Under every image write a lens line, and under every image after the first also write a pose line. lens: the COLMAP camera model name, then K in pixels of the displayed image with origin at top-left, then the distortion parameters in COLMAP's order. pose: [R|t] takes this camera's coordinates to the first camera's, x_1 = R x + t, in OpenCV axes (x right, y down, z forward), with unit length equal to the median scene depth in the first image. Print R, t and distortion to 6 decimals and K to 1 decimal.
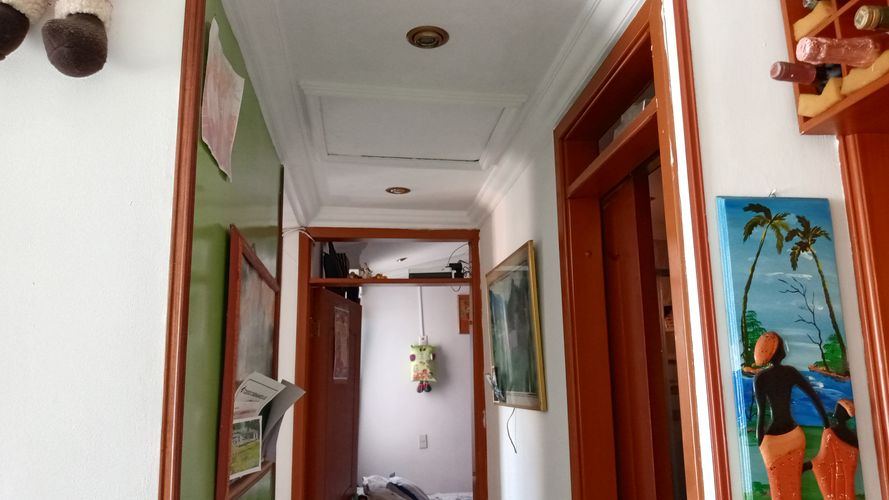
lens RADIAL K [[707.9, 0, 443.1], [0, 707.9, 258.8], [0, 0, 1]] dist [0.116416, -0.234382]
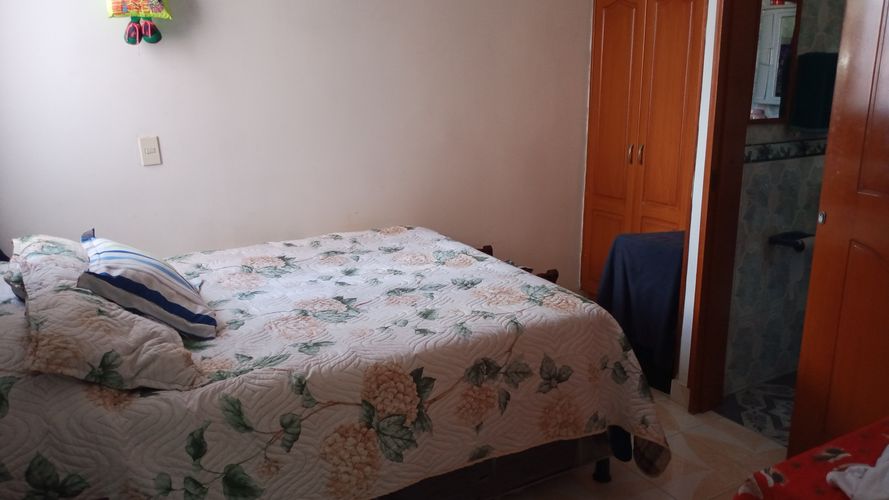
lens RADIAL K [[707.9, 0, 443.1], [0, 707.9, 258.8], [0, 0, 1]] dist [0.116416, -0.234382]
pose [[0.920404, -0.088768, 0.380757, -0.183106], [-0.080122, 0.910388, 0.405923, 0.561297], [-0.382670, -0.404120, 0.830813, 2.496067]]
